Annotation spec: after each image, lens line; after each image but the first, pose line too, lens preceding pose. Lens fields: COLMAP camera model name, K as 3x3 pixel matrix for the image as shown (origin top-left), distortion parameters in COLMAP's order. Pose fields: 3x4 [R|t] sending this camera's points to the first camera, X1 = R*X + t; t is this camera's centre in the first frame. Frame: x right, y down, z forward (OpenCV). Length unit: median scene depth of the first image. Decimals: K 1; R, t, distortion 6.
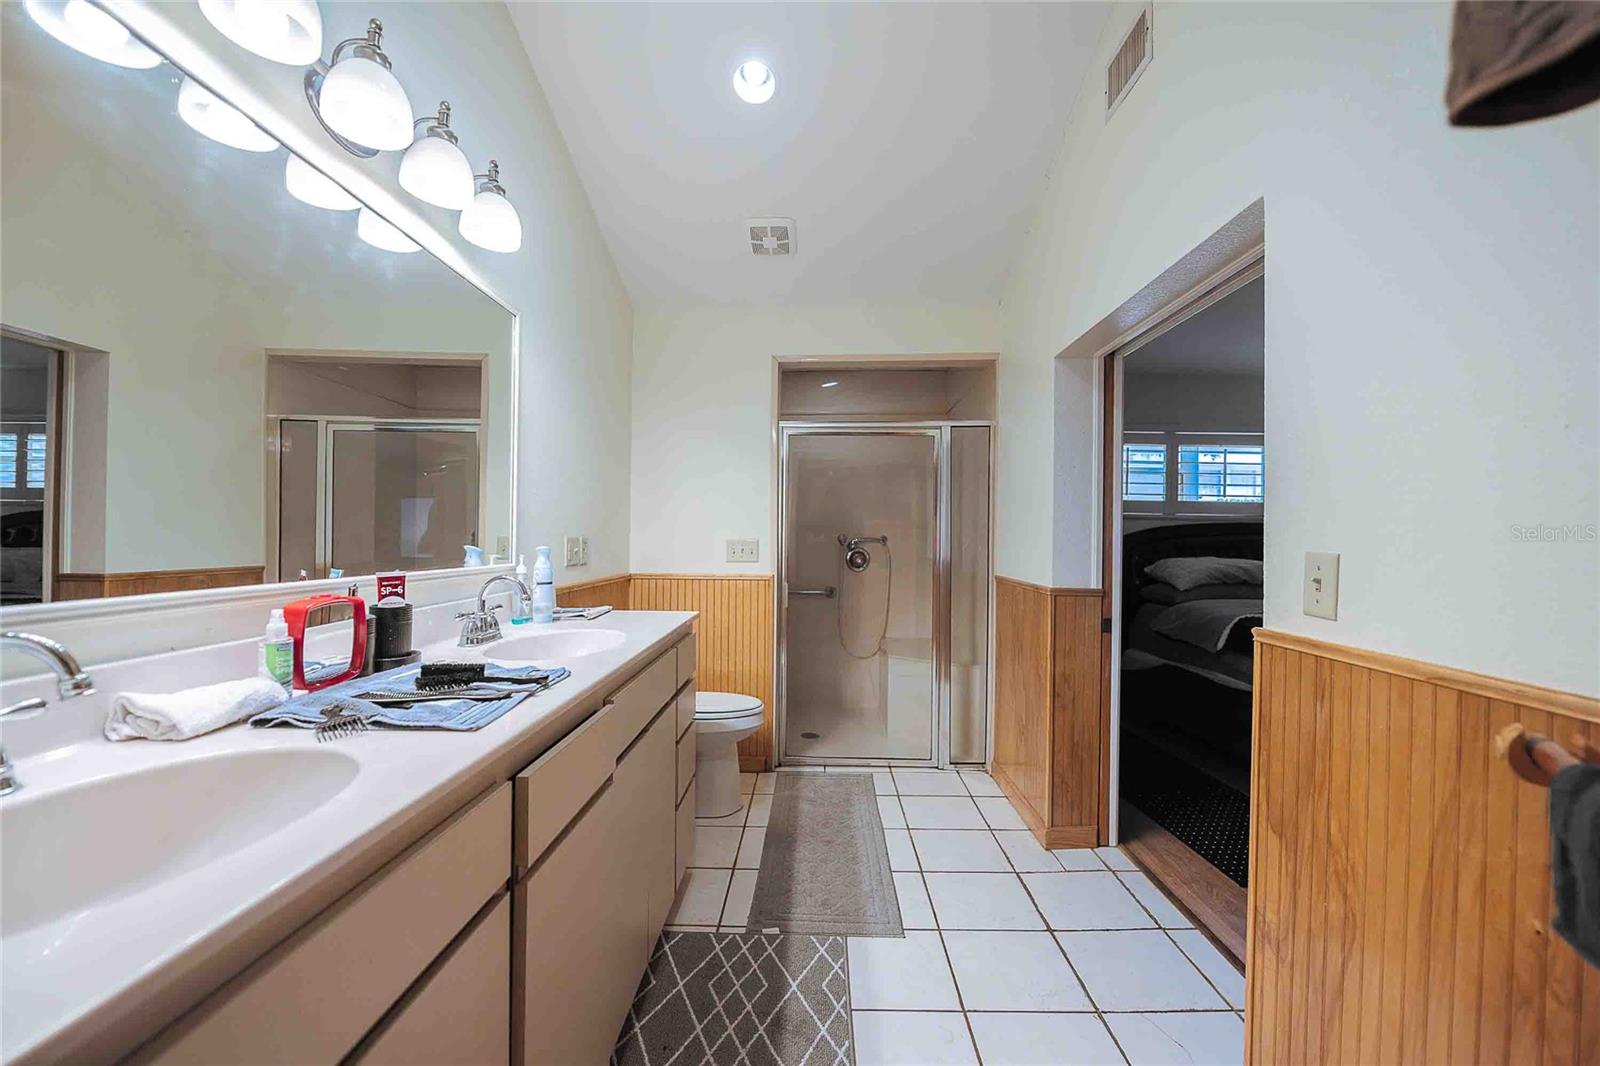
lens RADIAL K [[656.4, 0, 801.8], [0, 656.4, 532.7], [0, 0, 1]] dist [-0.016630, -0.002390]
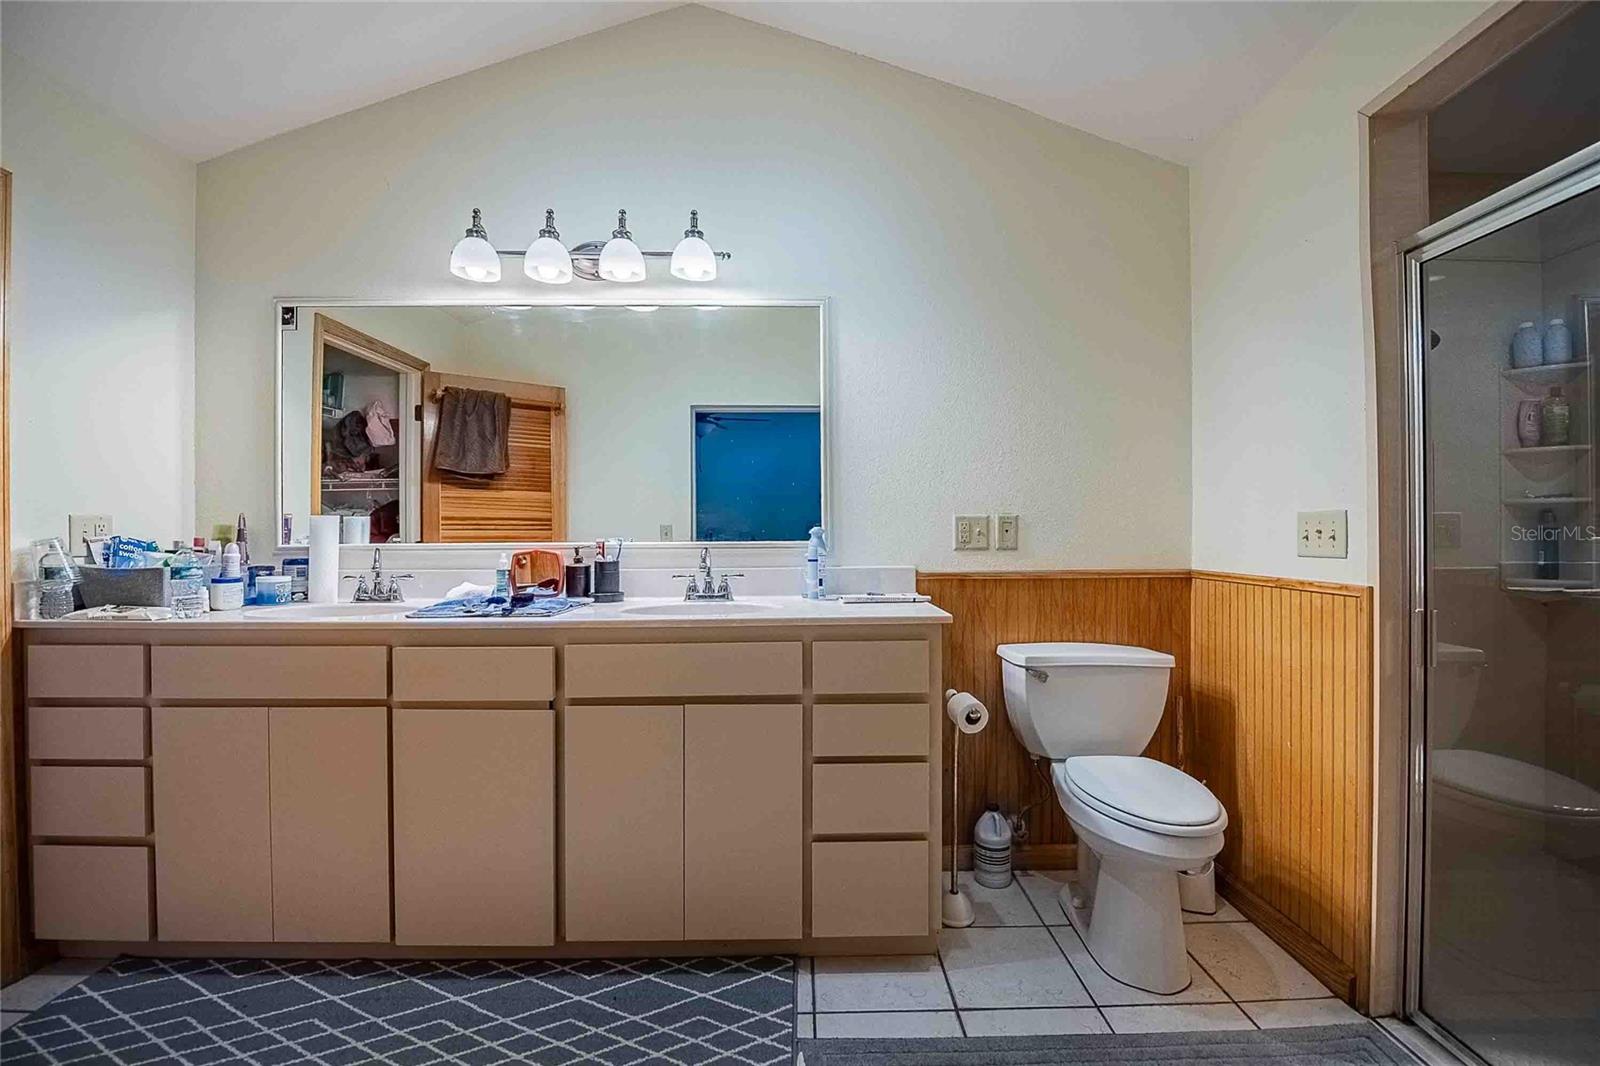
lens RADIAL K [[656.4, 0, 801.8], [0, 656.4, 532.7], [0, 0, 1]] dist [-0.016630, -0.002390]
pose [[0.030870, -0.012892, -0.999440, 0.399119], [0.008596, 0.999883, -0.012632, 0.030293], [0.999486, -0.008201, 0.030977, 0.599218]]
